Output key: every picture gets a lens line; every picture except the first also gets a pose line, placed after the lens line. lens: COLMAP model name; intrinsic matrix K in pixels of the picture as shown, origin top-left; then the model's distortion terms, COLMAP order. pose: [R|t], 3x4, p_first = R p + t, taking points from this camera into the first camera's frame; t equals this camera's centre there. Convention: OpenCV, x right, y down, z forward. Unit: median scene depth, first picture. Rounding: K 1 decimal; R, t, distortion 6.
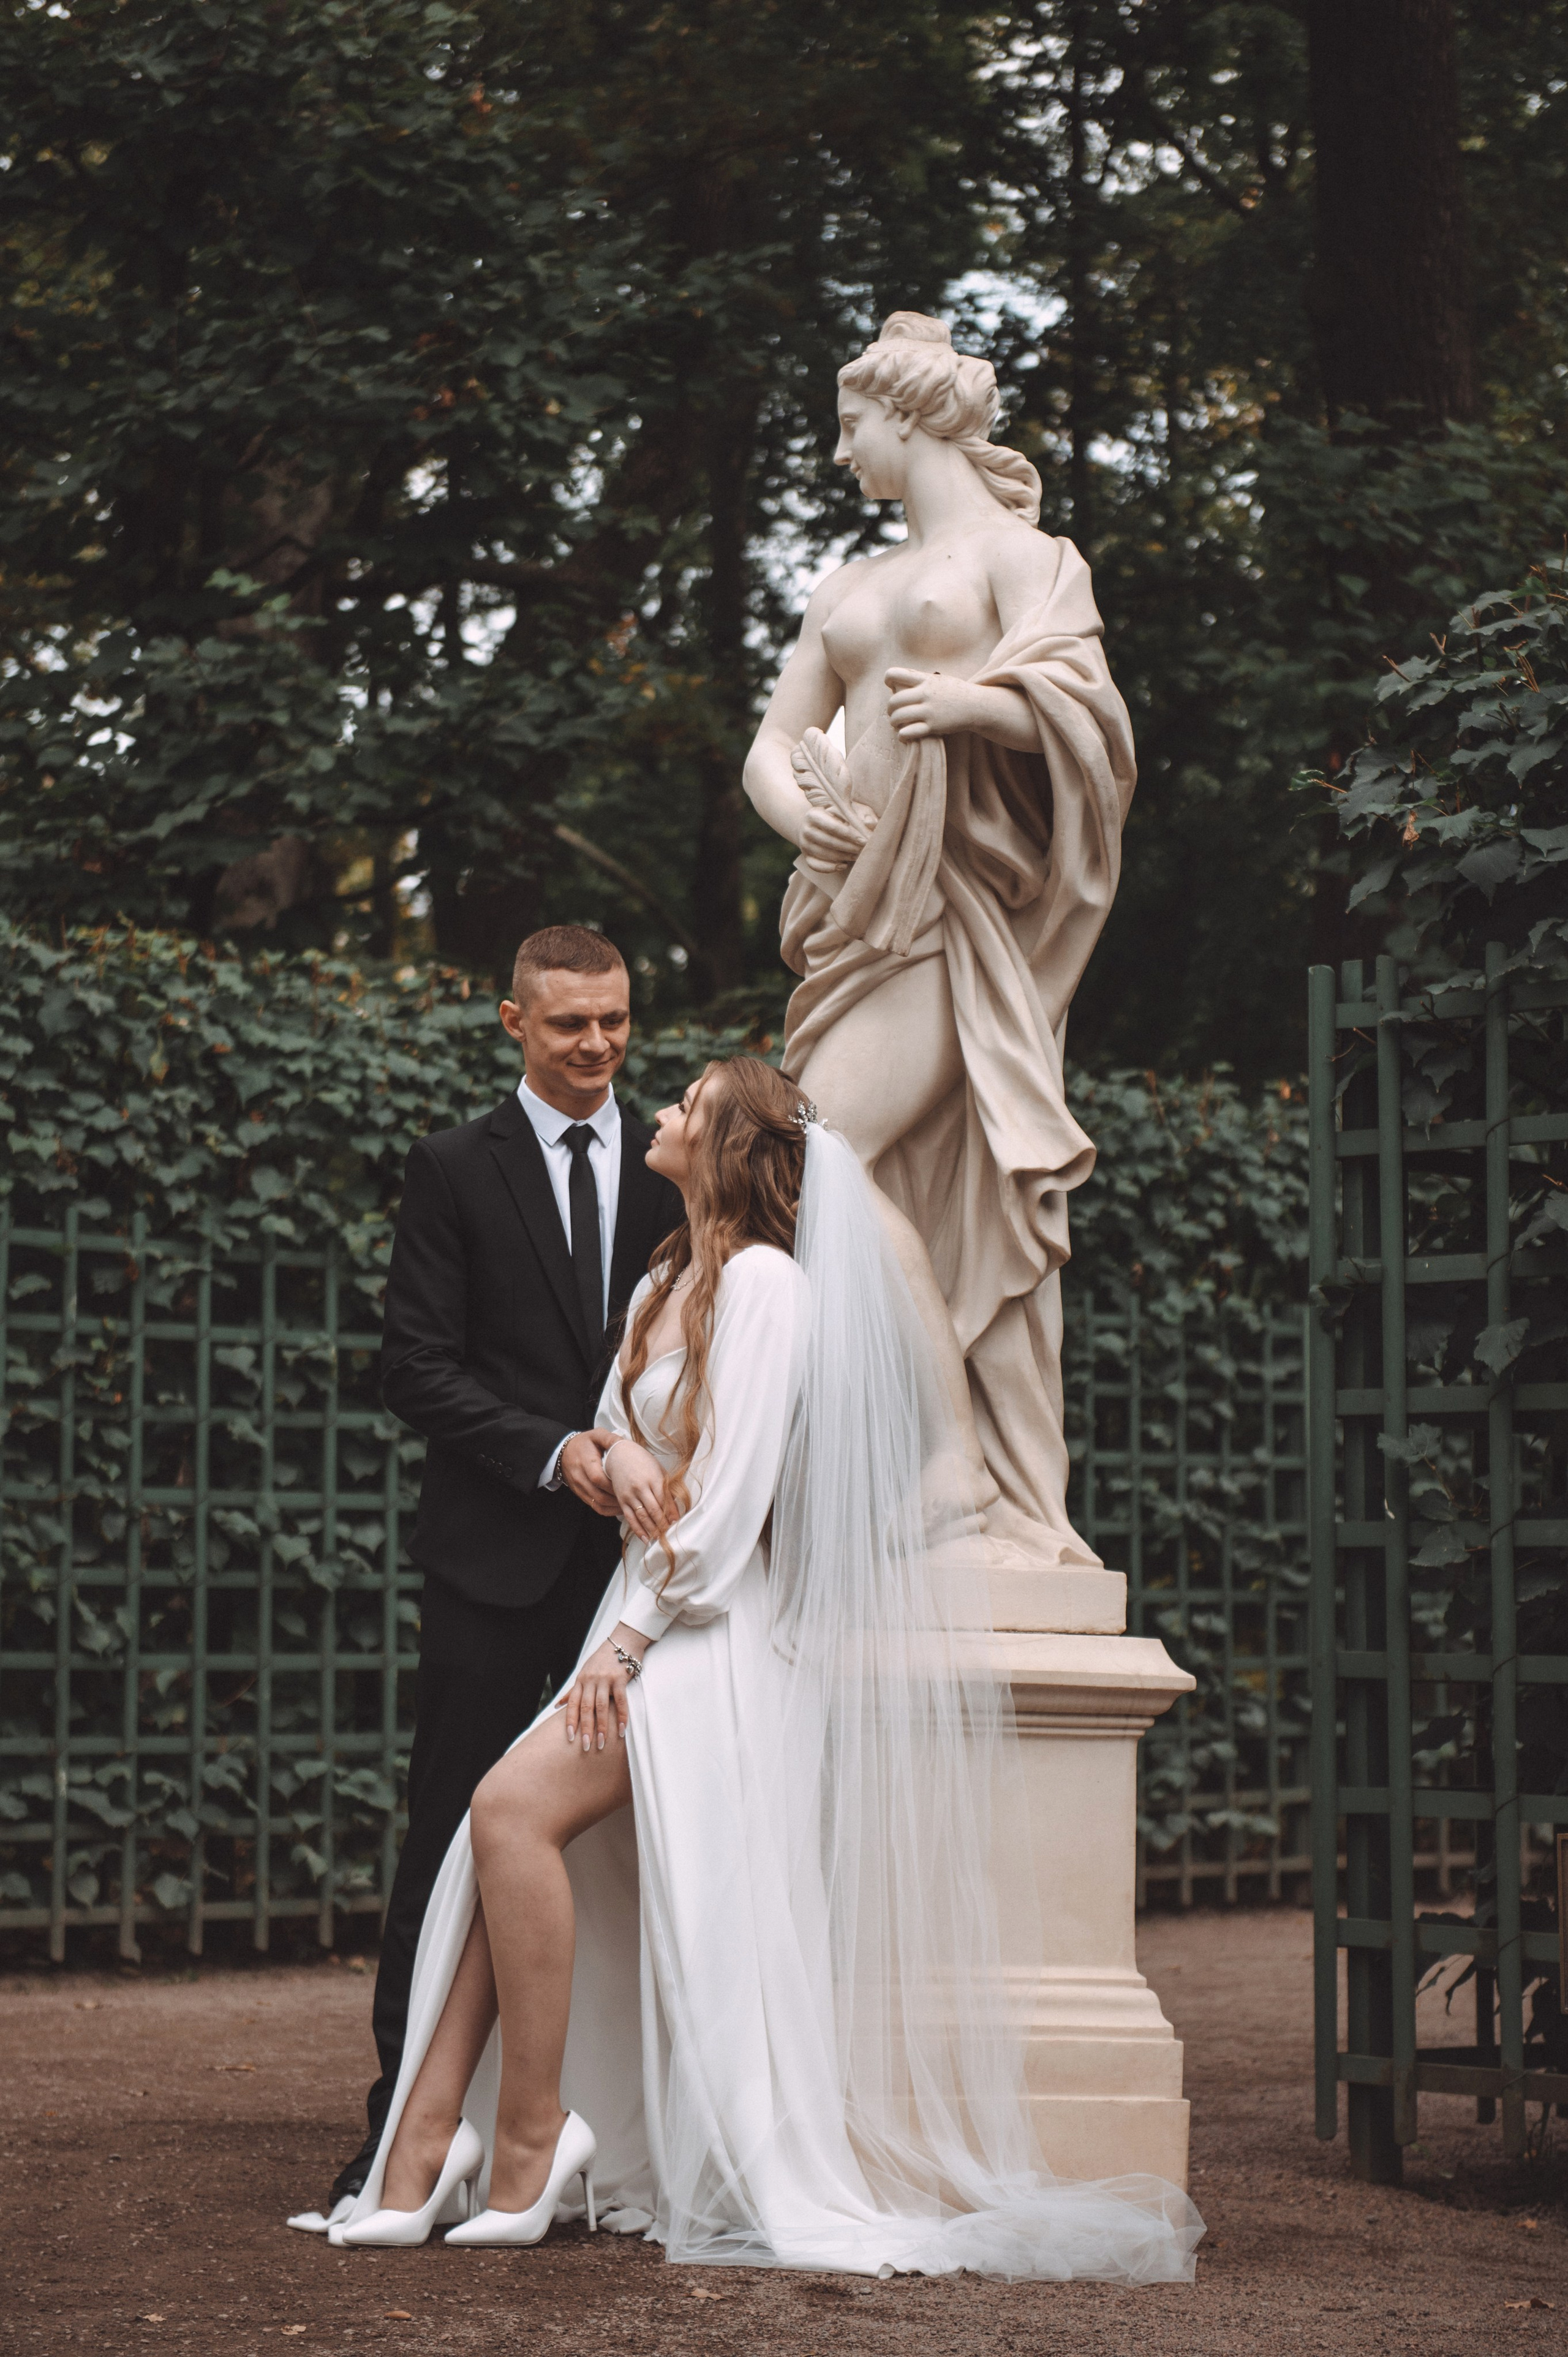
lens RADIAL K [[4776.6, 0, 784.0], [0, 4776.6, 1178.5], [0, 0, 1]] dist [0.079212, 0.156783]
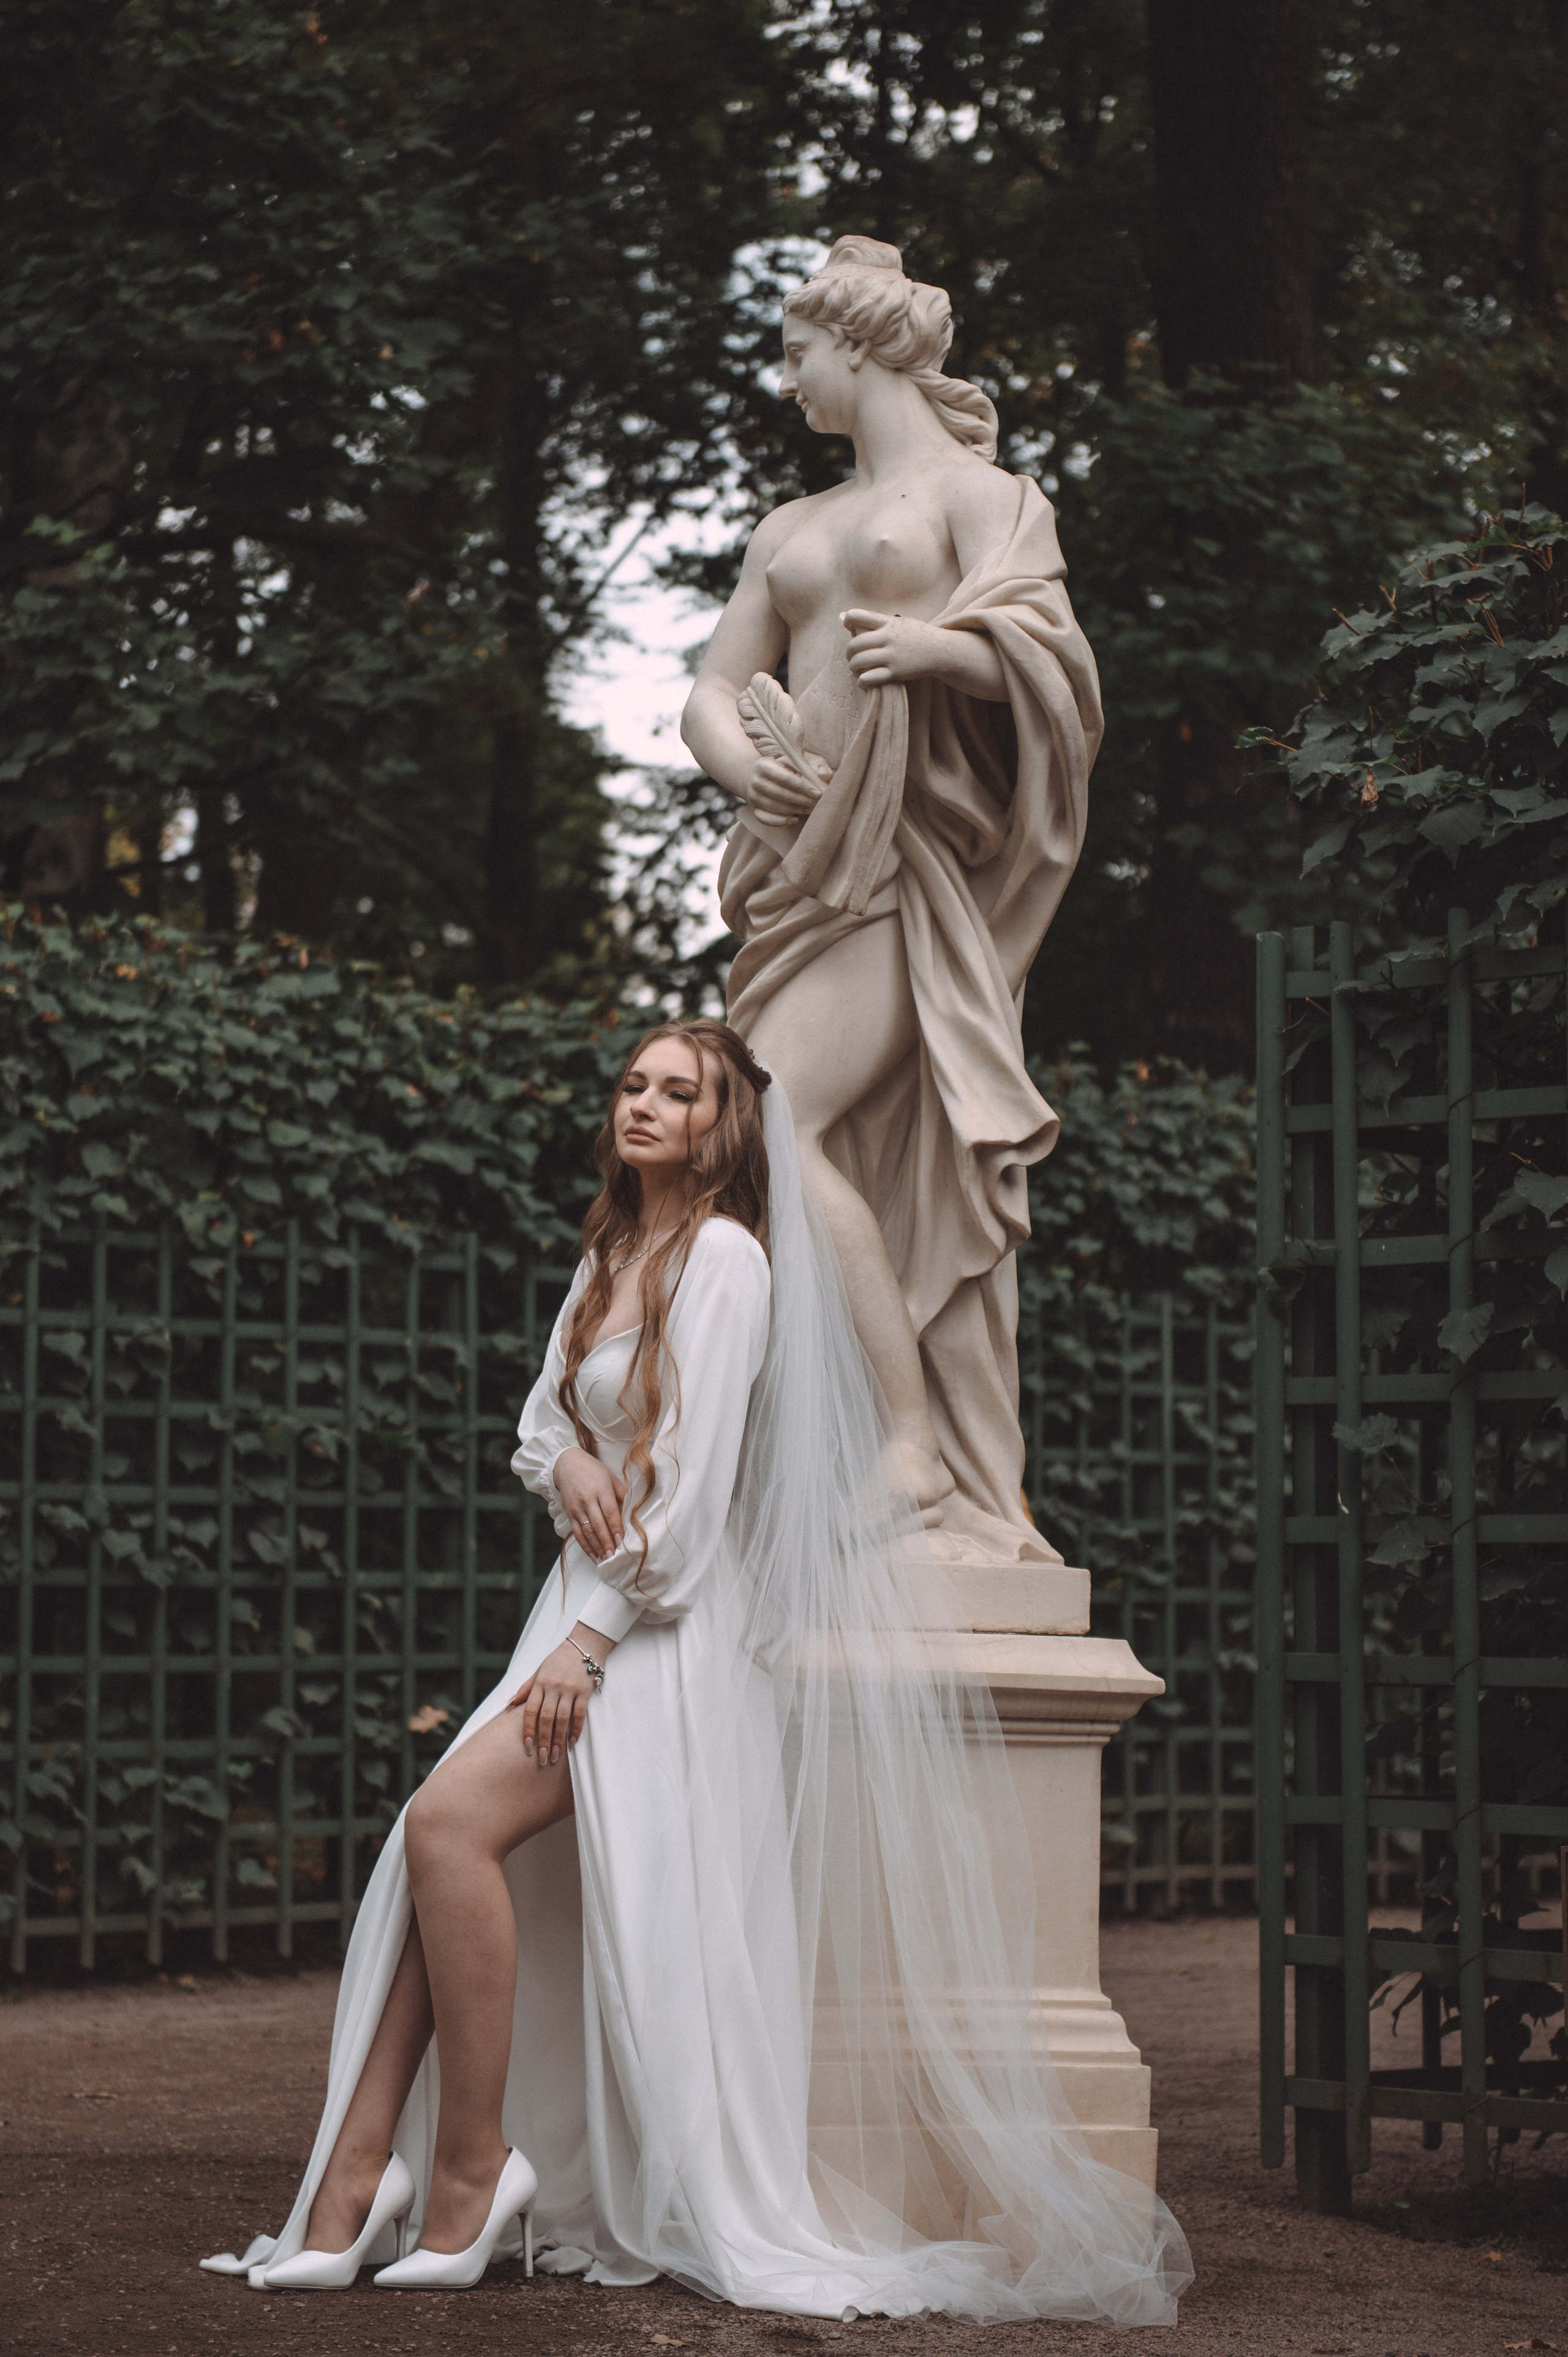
lens RADIAL K [[4907.7, 0, 781.6], [0, 4907.7, 1131.4], [0, 0, 1]] dist [0.088385, -0.077188]
pose [[0.998776, 0.006038, 0.049083, -0.021149], [-0.005678, 0.999956, -0.007479, 0.001947], [-0.049126, 0.007191, 0.998767, 0.018496]]
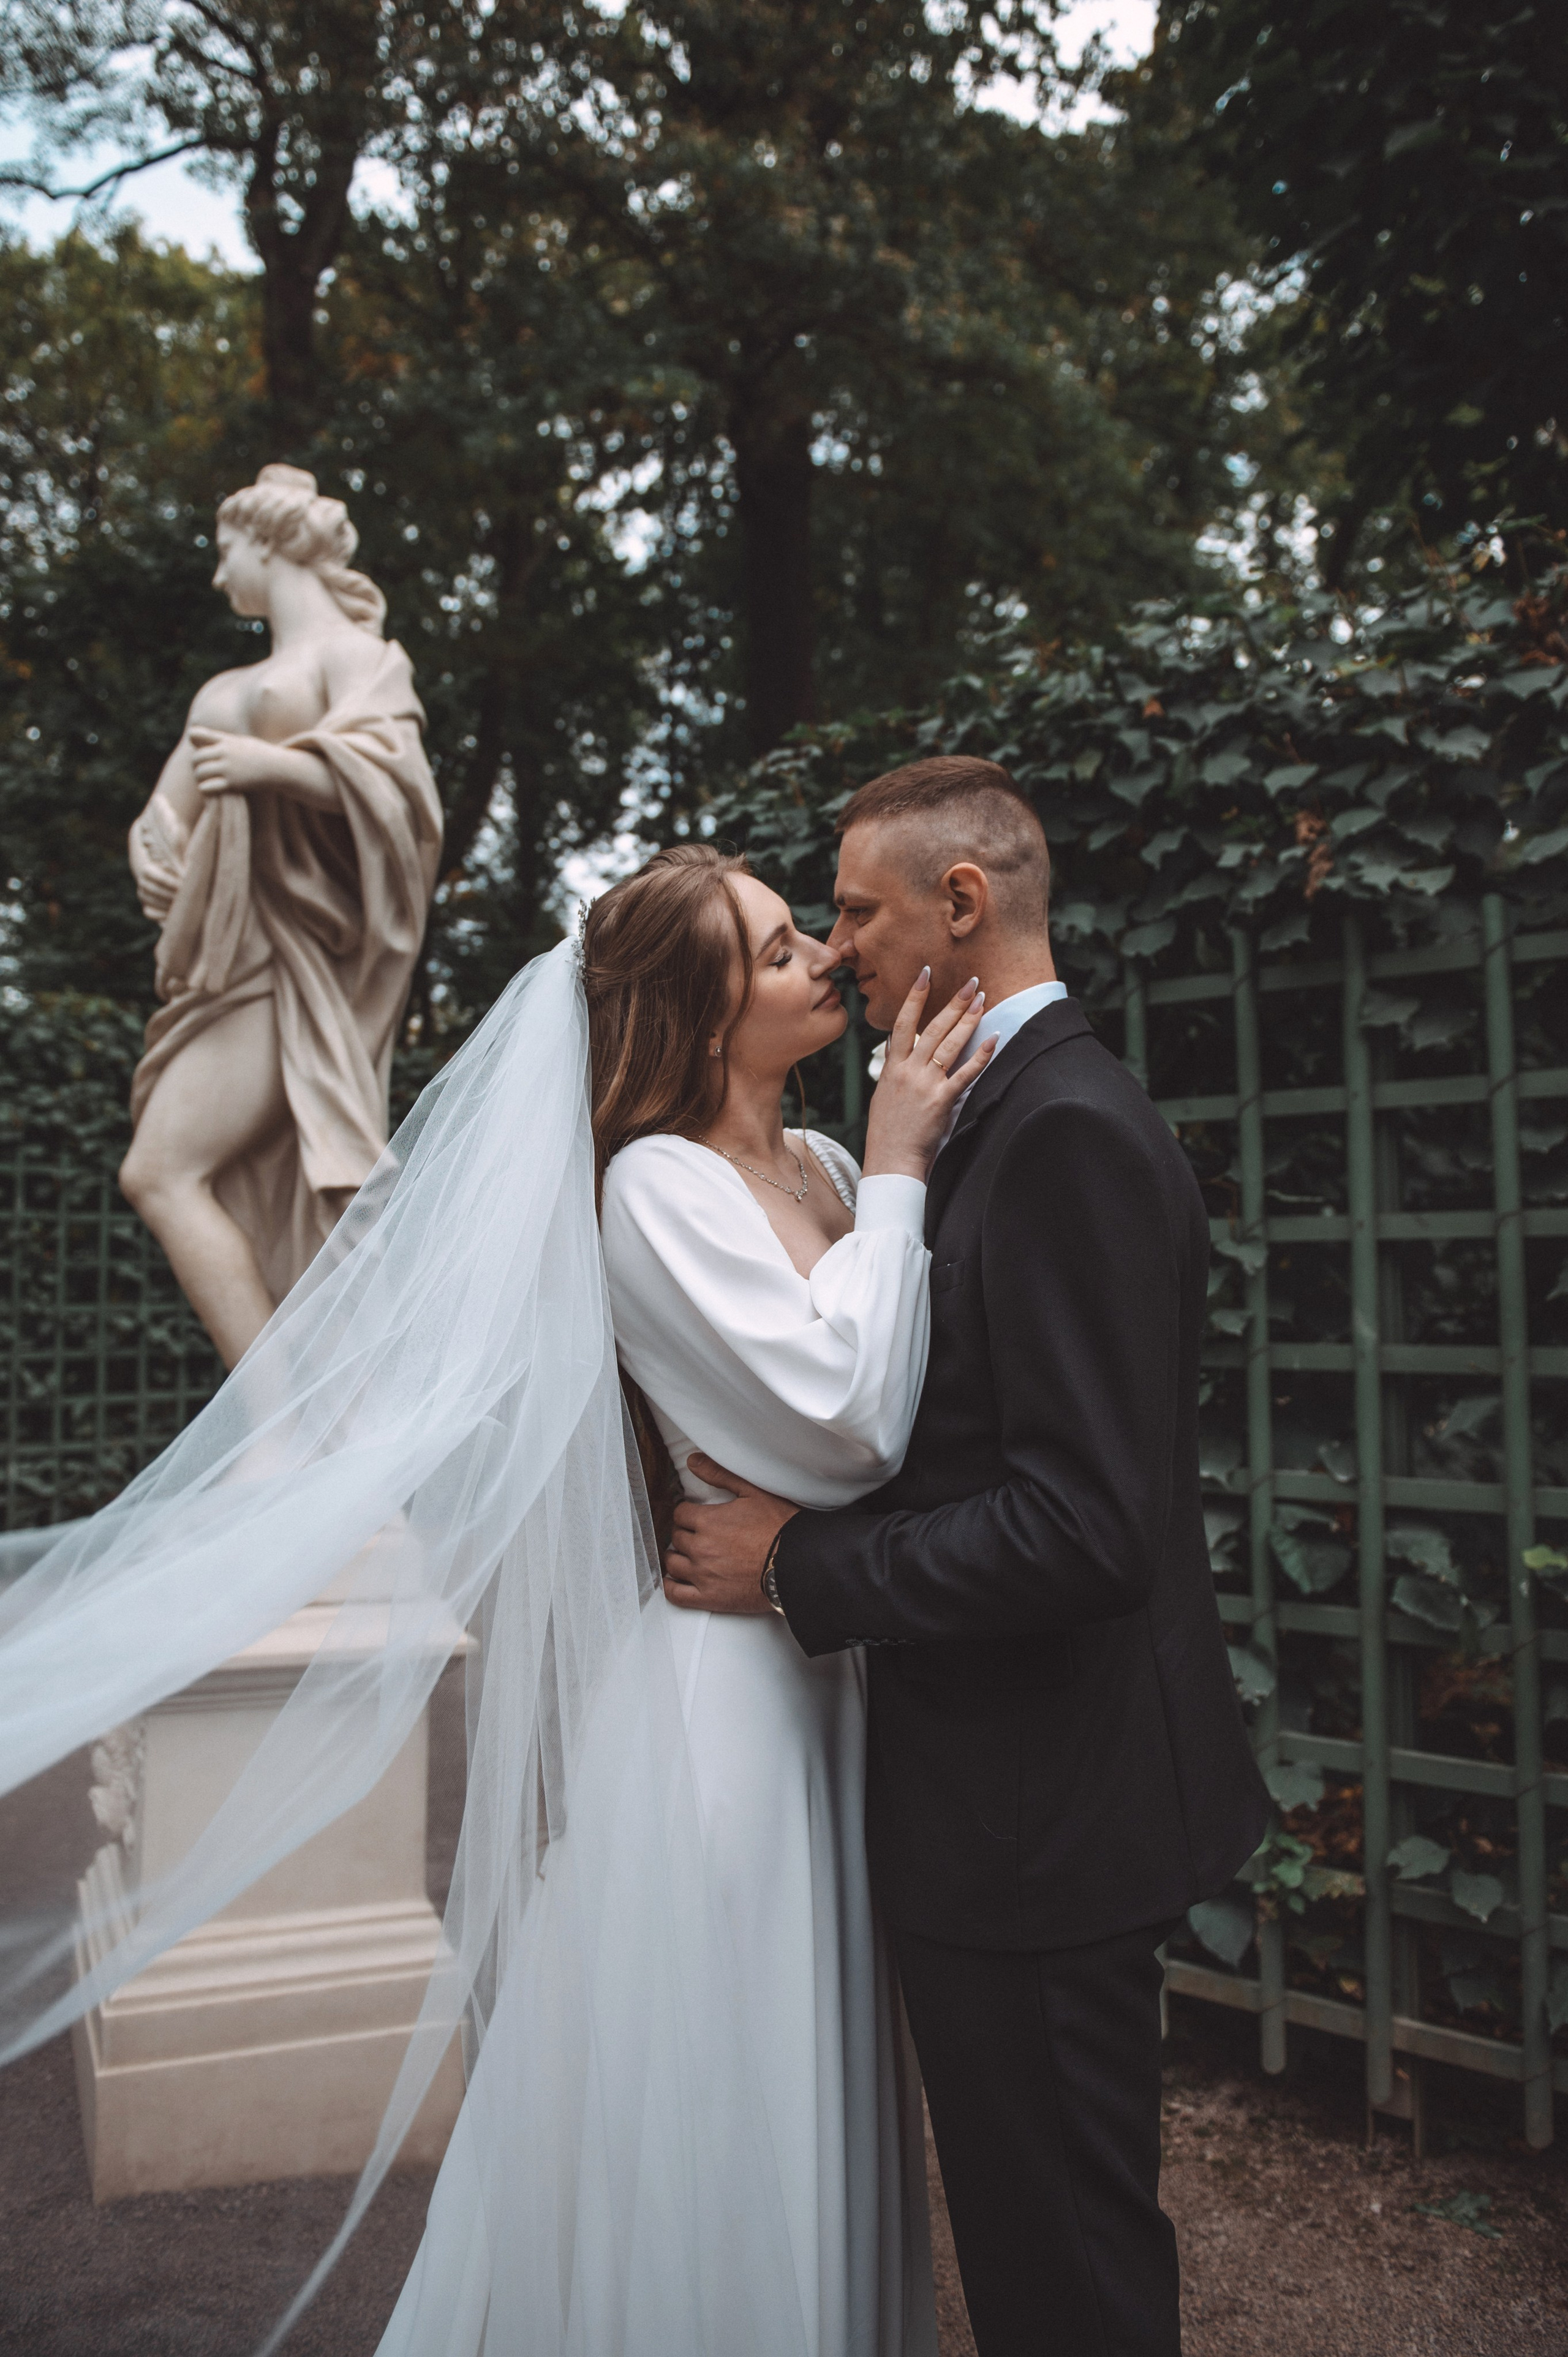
lens RADIAL K [[1738.1, 0, 783.7], [0, 1738.1, 1110.4], [0, 0, 1]] dist [-0.064524, 0.008773]
pose [[0.993588, 0.001834, 0.113046, 0.061521], [-0.002403, 0.999985, 0.004893, -0.012342], [-0.113035, -0.005133, 0.993578, 0.329642]]
